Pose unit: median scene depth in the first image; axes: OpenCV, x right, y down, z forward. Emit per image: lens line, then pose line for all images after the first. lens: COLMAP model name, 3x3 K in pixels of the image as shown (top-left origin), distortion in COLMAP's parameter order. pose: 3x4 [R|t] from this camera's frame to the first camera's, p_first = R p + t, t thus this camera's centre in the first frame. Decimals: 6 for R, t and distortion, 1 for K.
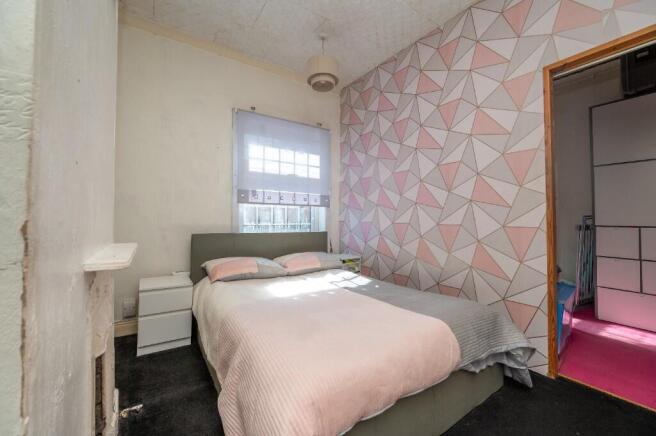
lens RADIAL K [[268.4, 0, 336.8], [0, 268.4, 215.8], [0, 0, 1]] dist [-0.001221, 0.000063]
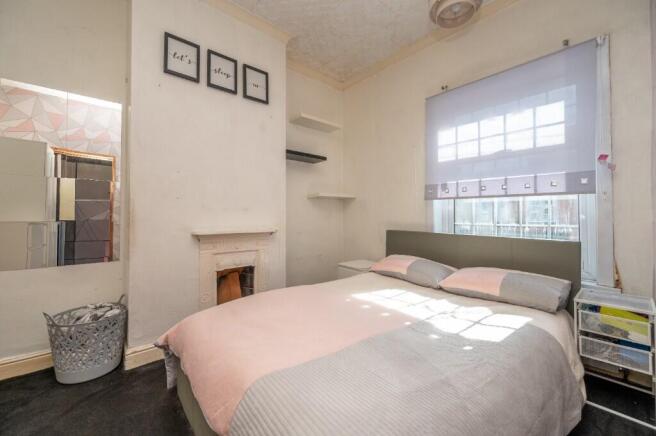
lens RADIAL K [[274.9, 0, 331.1], [0, 274.9, 213.9], [0, 0, 1]] dist [0.001083, 0.000060]
pose [[0.075836, -0.012940, -0.997036, 0.499671], [0.006345, 0.999902, -0.012494, 0.009549], [0.997100, -0.005378, 0.075911, 0.538840]]
